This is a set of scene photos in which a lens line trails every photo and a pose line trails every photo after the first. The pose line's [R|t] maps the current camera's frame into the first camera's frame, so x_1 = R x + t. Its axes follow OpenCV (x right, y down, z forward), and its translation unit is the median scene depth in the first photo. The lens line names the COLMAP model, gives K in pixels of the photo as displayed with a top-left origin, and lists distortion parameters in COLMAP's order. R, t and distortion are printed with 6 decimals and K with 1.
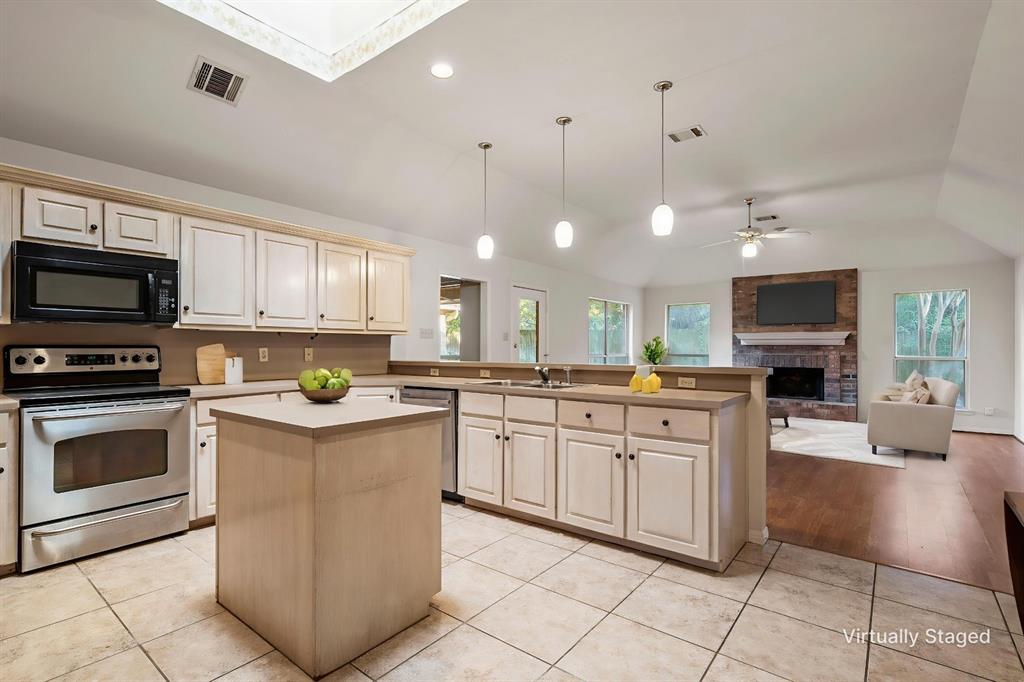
lens RADIAL K [[482.7, 0, 512.0], [0, 482.7, 341.0], [0, 0, 1]] dist [-0.000630, -0.000212]
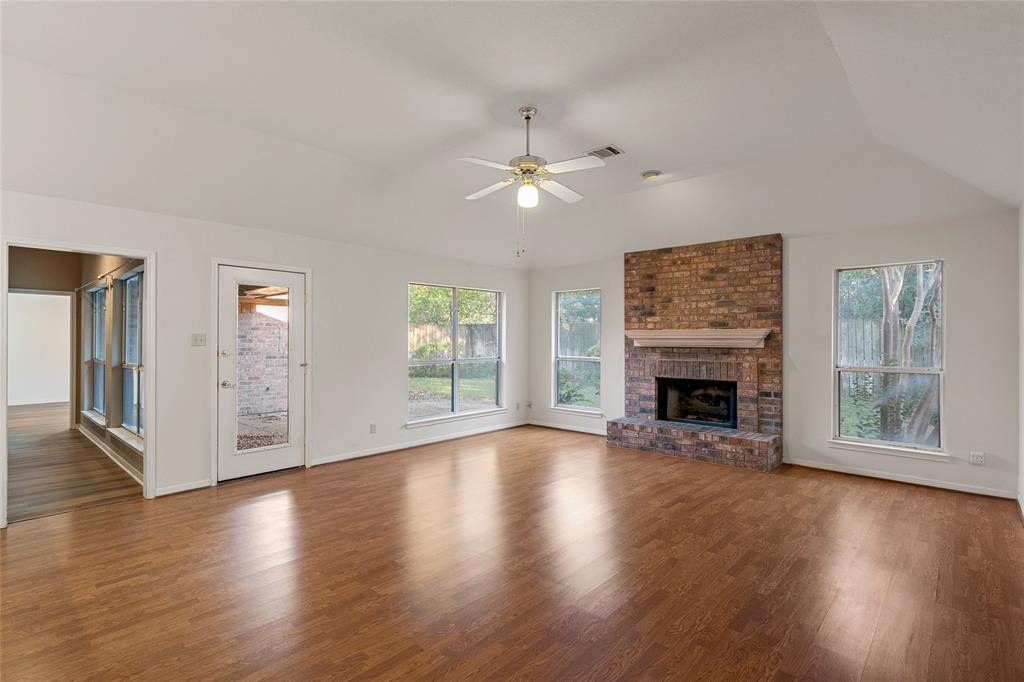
lens RADIAL K [[484.5, 0, 511.7], [0, 484.5, 337.4], [0, 0, 1]] dist [0.000709, 0.000090]
pose [[0.997322, -0.004573, -0.072998, 0.389462], [0.005166, 0.999955, 0.007941, -0.013396], [0.072958, -0.008296, 0.997300, 0.301665]]
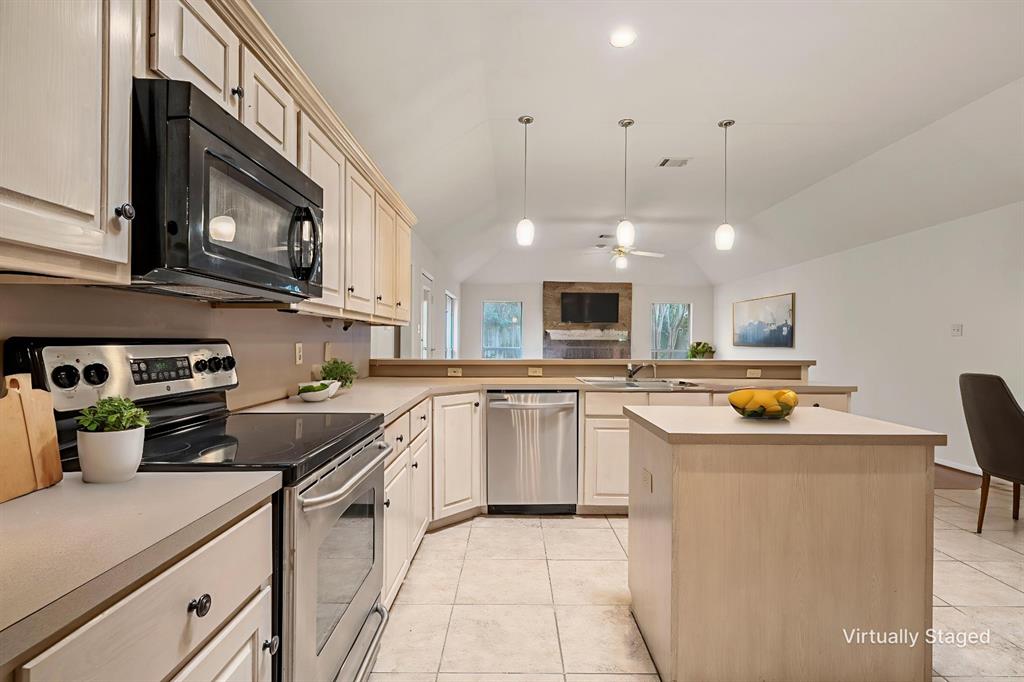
lens RADIAL K [[482.7, 0, 512.0], [0, 482.7, 341.0], [0, 0, 1]] dist [-0.000630, -0.000212]
pose [[0.785018, 0.005939, 0.619445, -0.352829], [-0.015499, 0.999829, 0.010055, 0.000503], [-0.619279, -0.017494, 0.784976, 0.167691]]
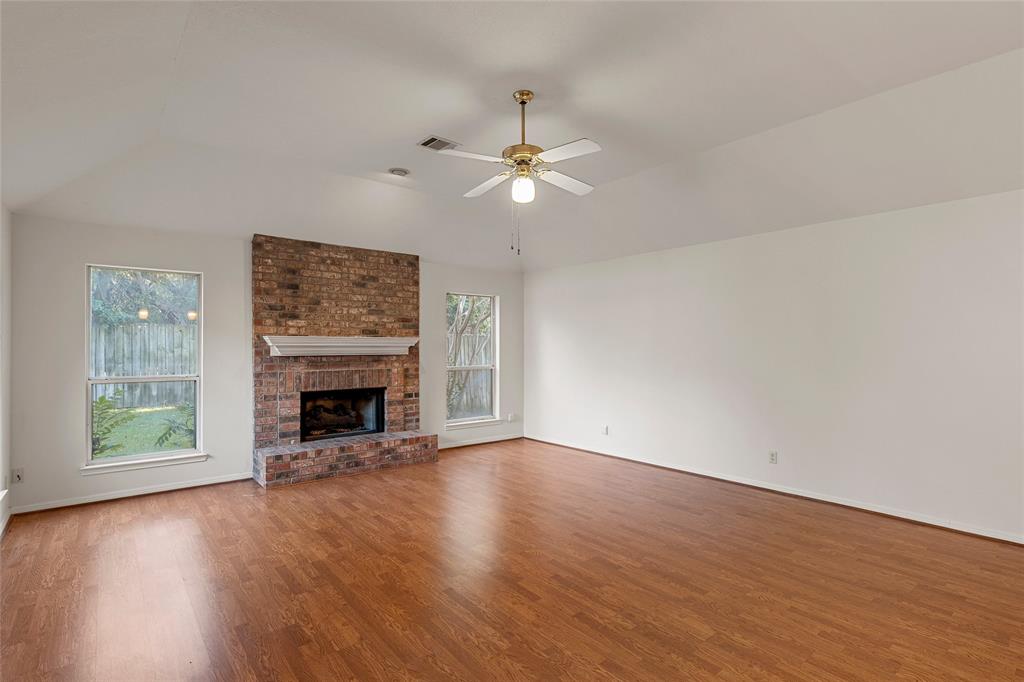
lens RADIAL K [[500.0, 0, 515.3], [0, 500.0, 344.8], [0, 0, 1]] dist [0.000659, 0.000080]
pose [[0.215300, -0.004032, 0.976540, -0.040409], [-0.012060, 0.999904, 0.006787, -0.014169], [-0.976473, -0.013238, 0.215231, 0.669890]]
